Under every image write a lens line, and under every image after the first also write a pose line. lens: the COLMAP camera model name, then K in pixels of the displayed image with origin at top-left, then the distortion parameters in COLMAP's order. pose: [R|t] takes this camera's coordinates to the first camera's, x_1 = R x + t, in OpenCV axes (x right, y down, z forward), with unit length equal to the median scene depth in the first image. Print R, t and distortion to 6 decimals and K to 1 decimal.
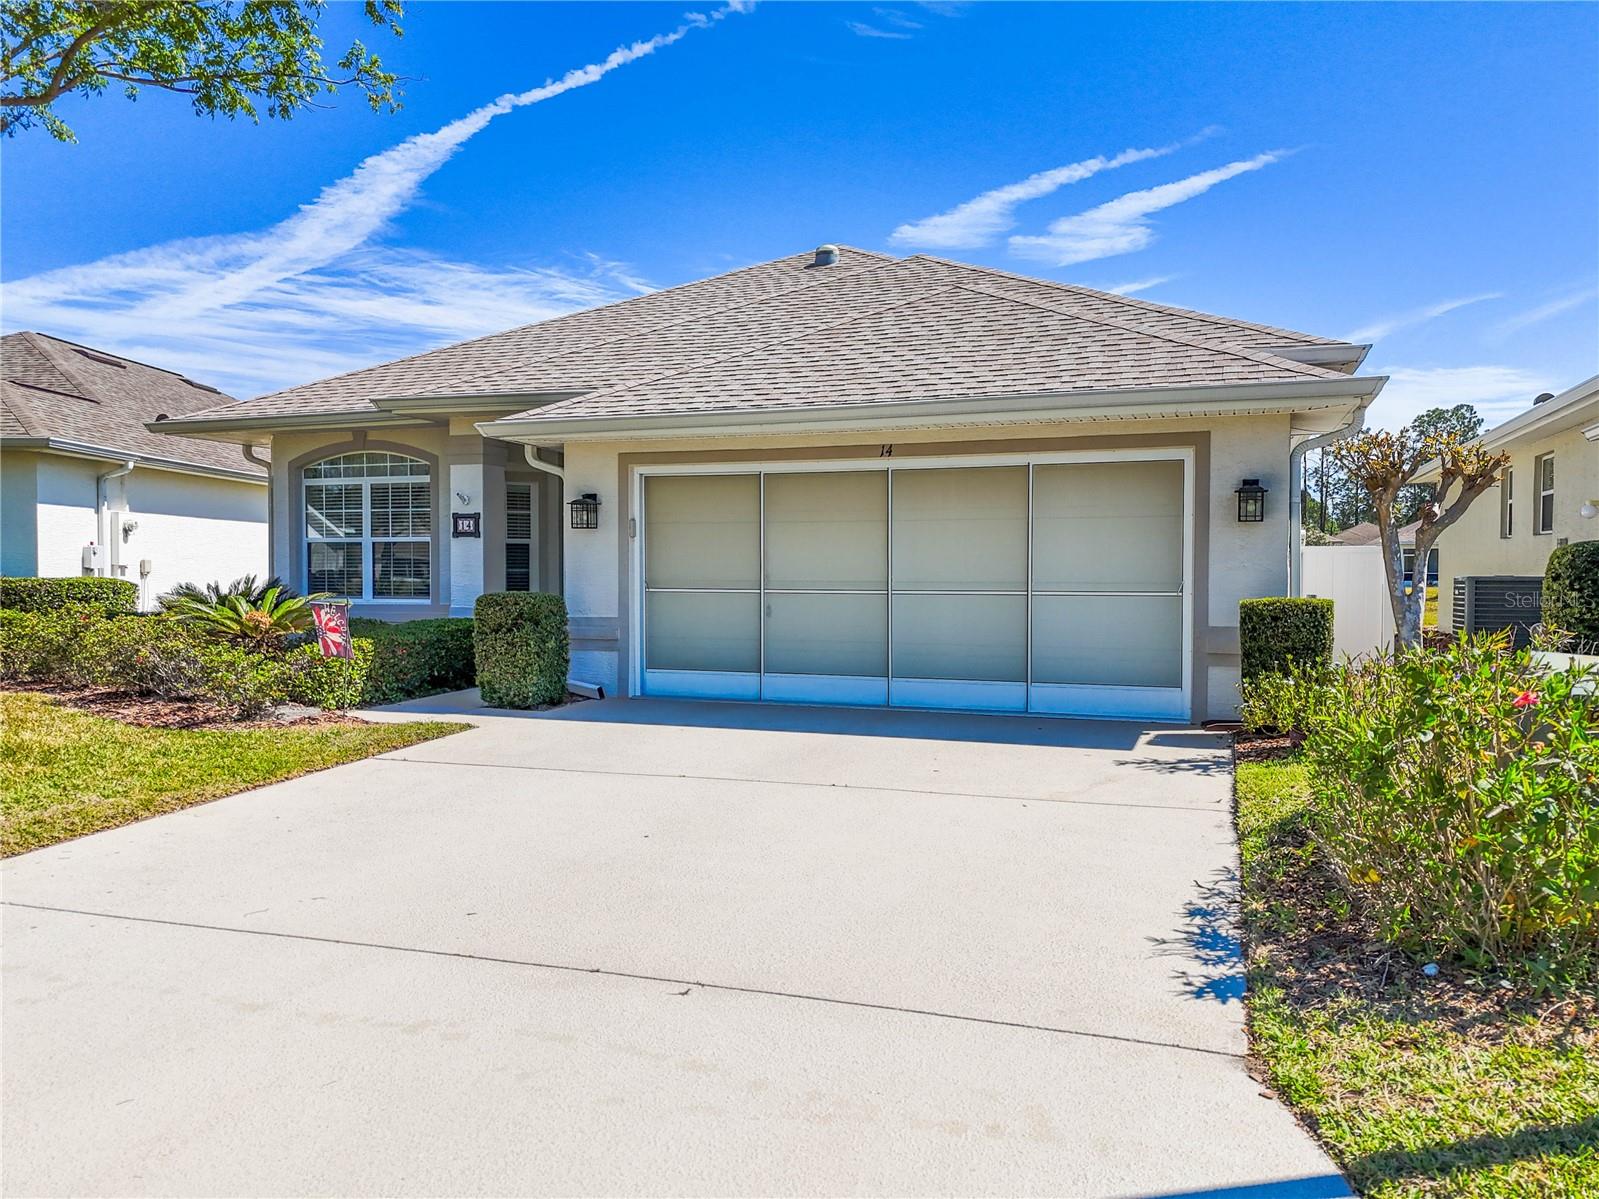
lens RADIAL K [[1174.4, 0, 800.2], [0, 1174.4, 601.7], [0, 0, 1]] dist [0.084279, -0.084356]
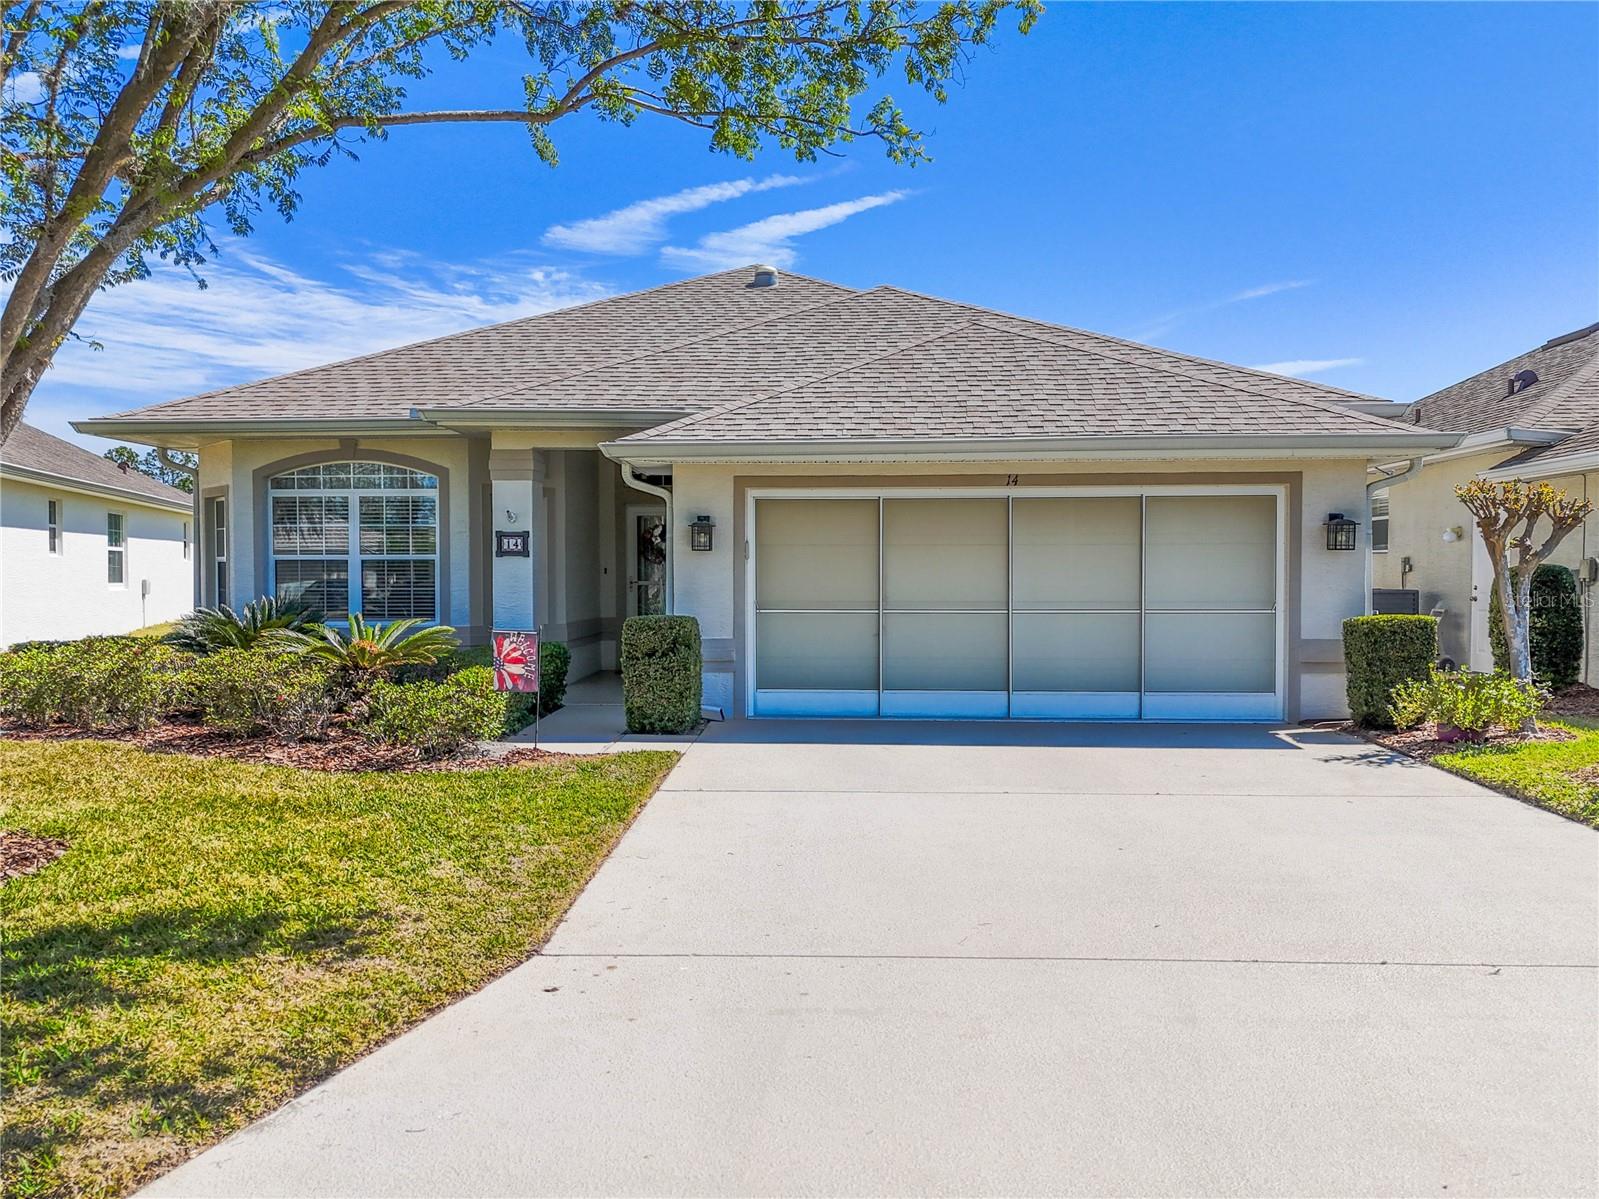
lens RADIAL K [[1174.4, 0, 800.2], [0, 1174.4, 601.7], [0, 0, 1]] dist [0.084279, -0.084356]
pose [[0.957401, -0.010449, 0.288574, -0.392812], [0.010762, 0.999942, 0.000503, -0.018516], [-0.288562, 0.002624, 0.957458, 0.020293]]
